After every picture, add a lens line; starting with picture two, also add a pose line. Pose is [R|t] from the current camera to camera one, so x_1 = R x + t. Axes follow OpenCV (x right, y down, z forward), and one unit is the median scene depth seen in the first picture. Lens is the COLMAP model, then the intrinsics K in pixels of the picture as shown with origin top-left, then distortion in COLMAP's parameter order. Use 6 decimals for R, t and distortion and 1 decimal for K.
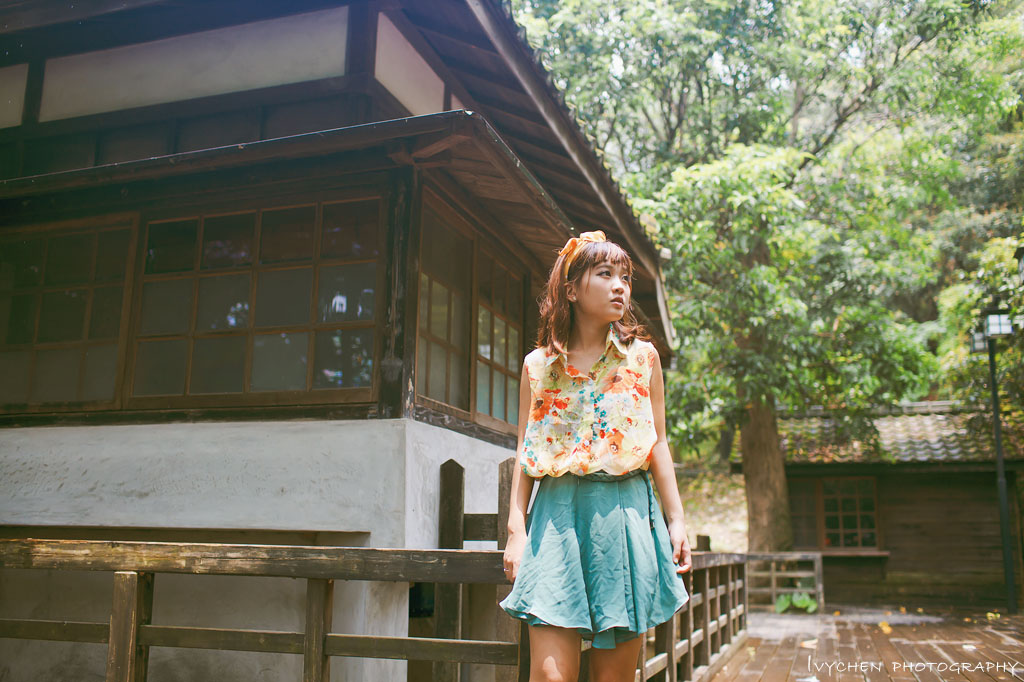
lens RADIAL K [[1021.6, 0, 512.0], [0, 1021.6, 341.0], [0, 0, 1]] dist [-0.056832, -0.009784]
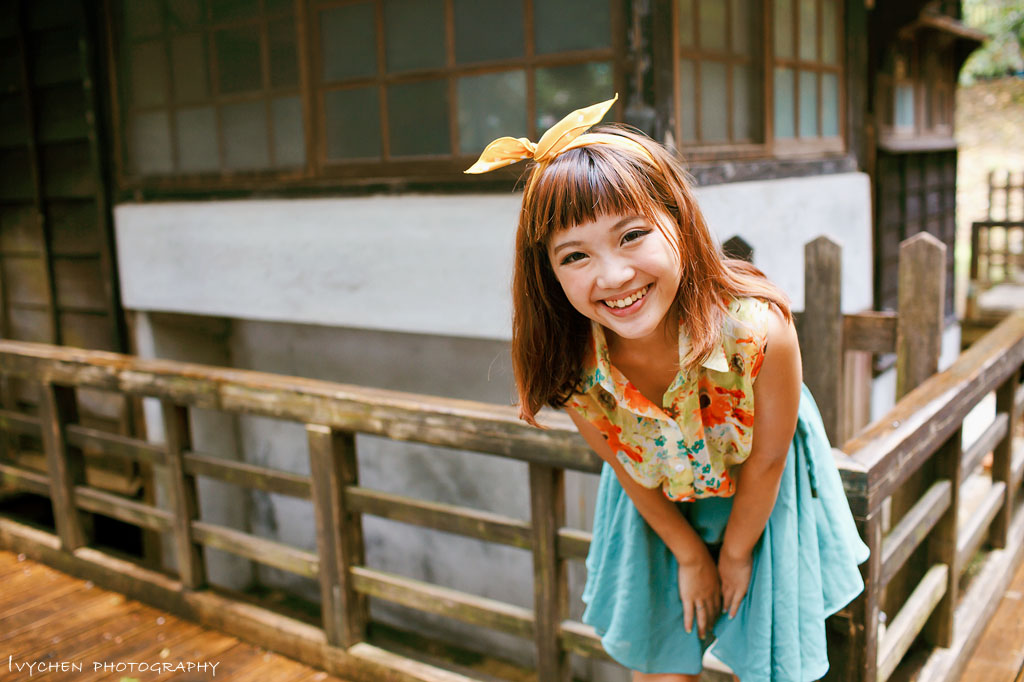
lens RADIAL K [[1021.6, 0, 512.0], [0, 1021.6, 341.0], [0, 0, 1]] dist [-0.056832, -0.009784]
pose [[0.949352, 0.001551, -0.314212, 0.017089], [0.117604, 0.925551, 0.359896, -0.093872], [0.291377, -0.378621, 0.878490, 0.307961]]
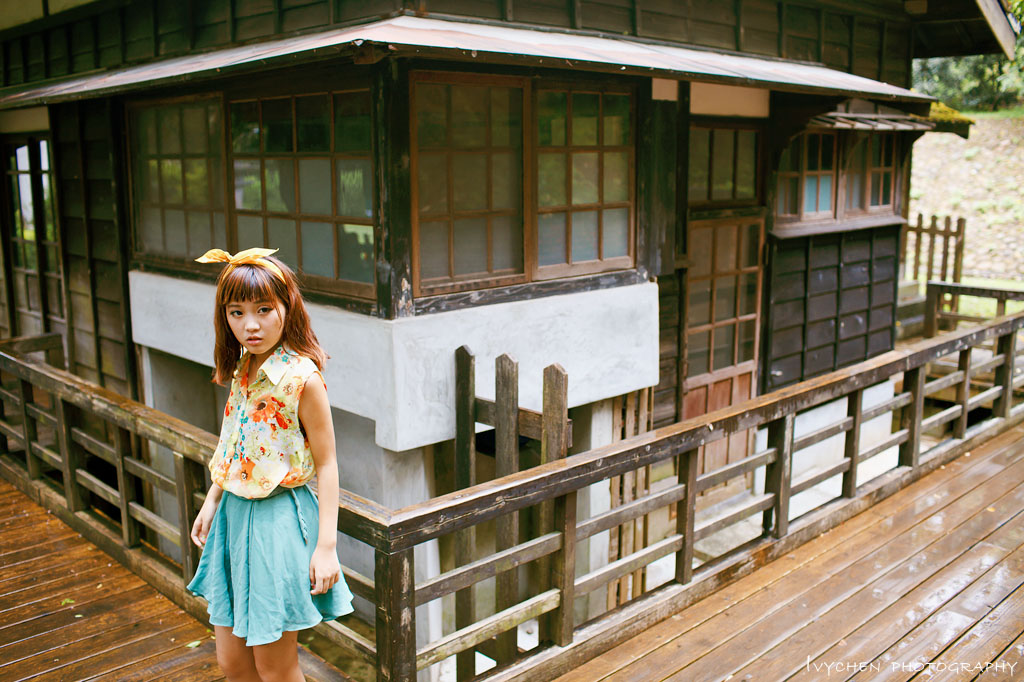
lens RADIAL K [[1021.6, 0, 512.0], [0, 1021.6, 341.0], [0, 0, 1]] dist [-0.056832, -0.009784]
pose [[0.874362, 0.075220, -0.479410, 0.495930], [0.118014, 0.925296, 0.360417, -0.264186], [0.470706, -0.371712, 0.800166, 0.203976]]
